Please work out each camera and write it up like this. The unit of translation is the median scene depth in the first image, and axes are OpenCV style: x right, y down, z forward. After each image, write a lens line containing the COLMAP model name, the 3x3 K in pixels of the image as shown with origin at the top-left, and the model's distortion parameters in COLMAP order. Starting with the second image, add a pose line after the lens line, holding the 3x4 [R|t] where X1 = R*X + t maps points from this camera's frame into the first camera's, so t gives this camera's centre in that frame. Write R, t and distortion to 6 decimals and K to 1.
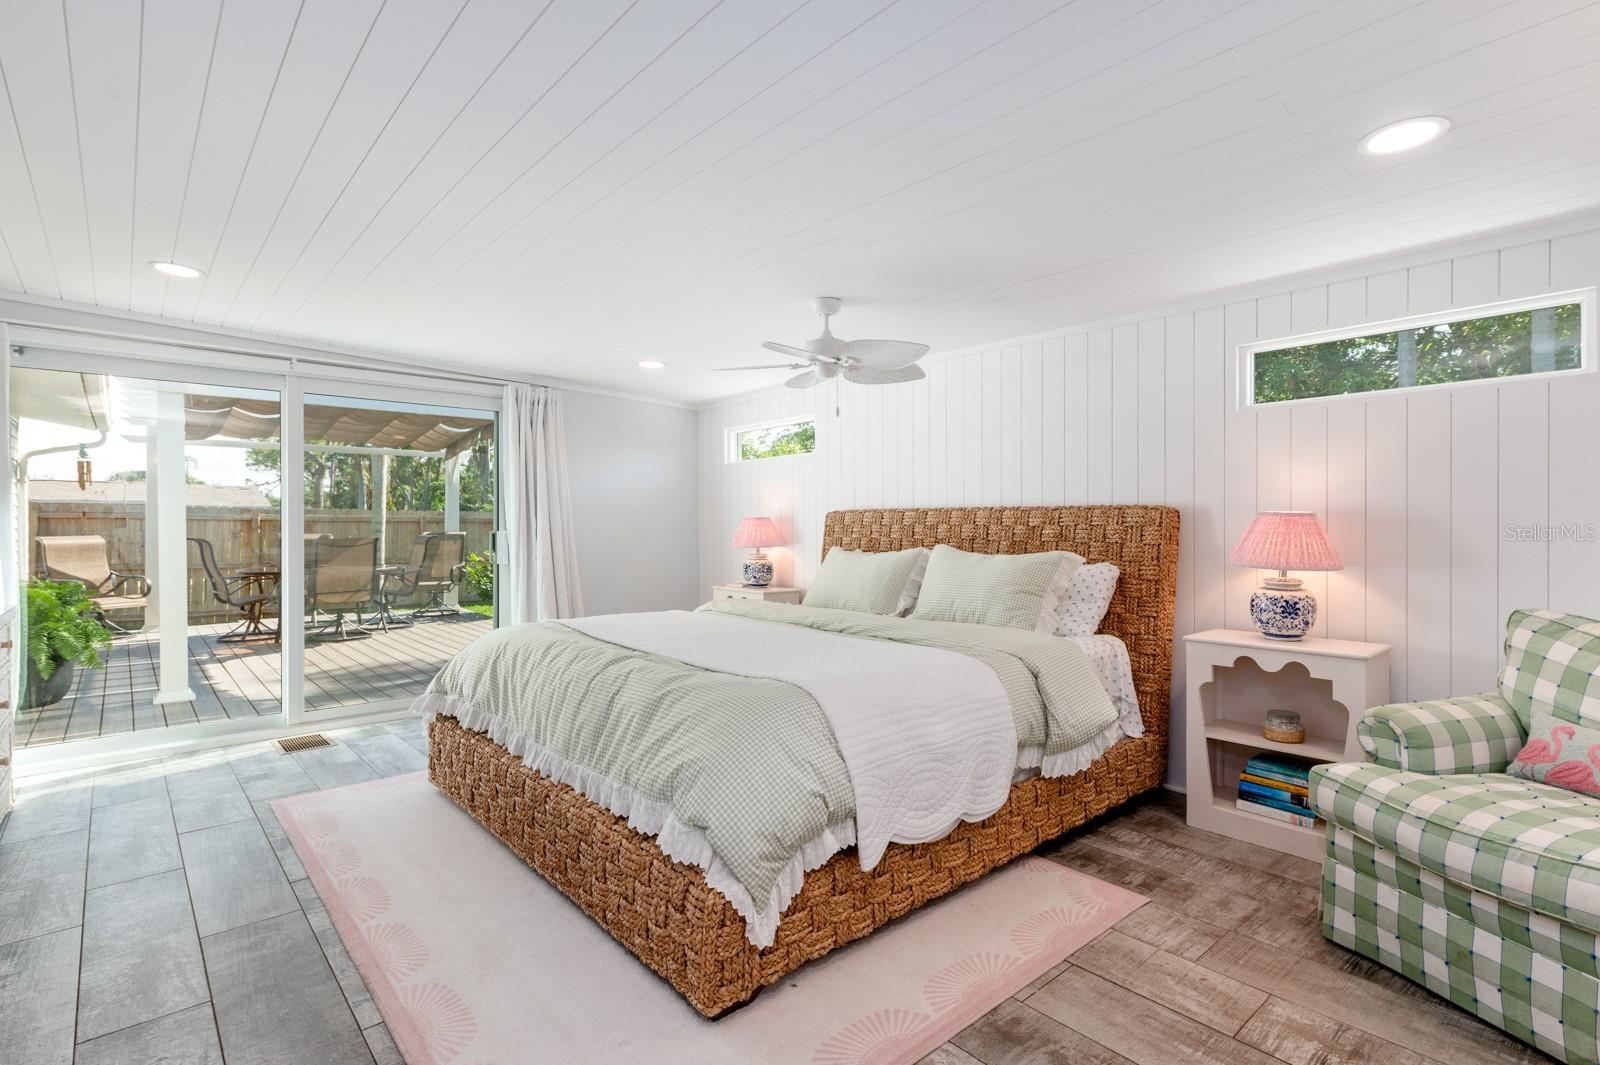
lens RADIAL K [[798.4, 0, 796.9], [0, 798.4, 498.3], [0, 0, 1]] dist [0.013283, 0.000626]
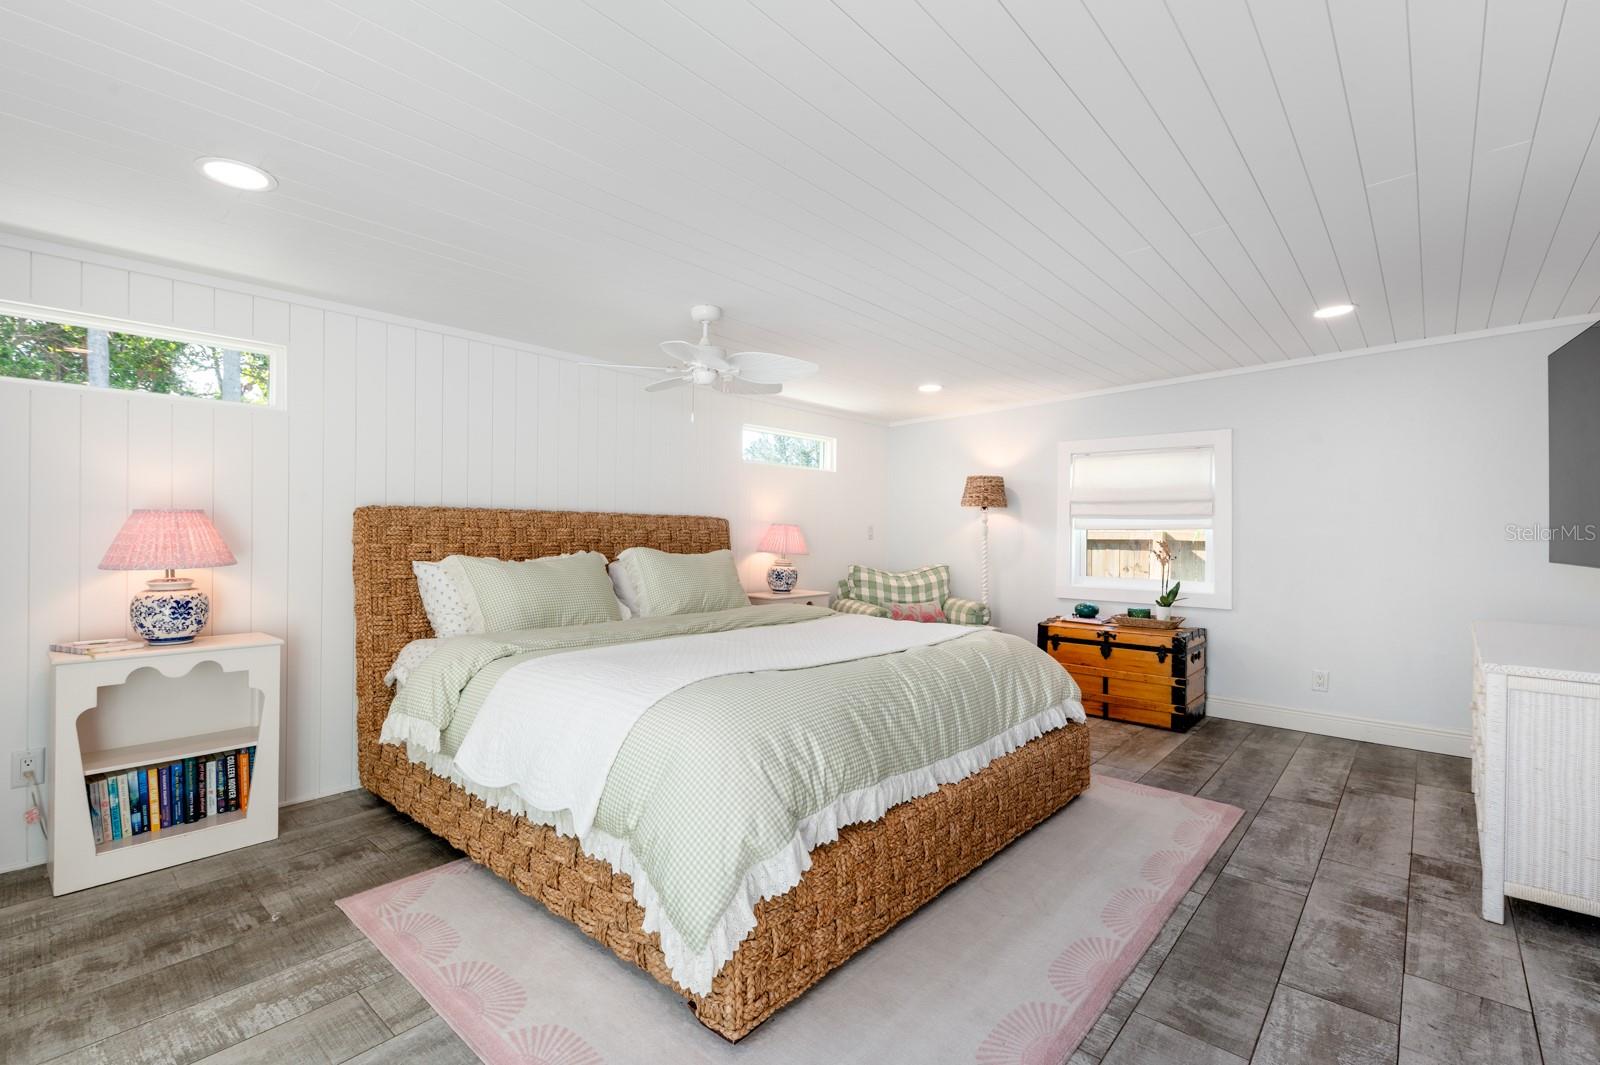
lens RADIAL K [[718.6, 0, 809.0], [0, 718.6, 520.7], [0, 0, 1]] dist [0.010414, -0.000105]
pose [[-0.153930, 0.010905, 0.988022, -0.355597], [-0.048330, 0.998659, -0.018552, 0.012751], [-0.986899, -0.050607, -0.153197, 0.402071]]
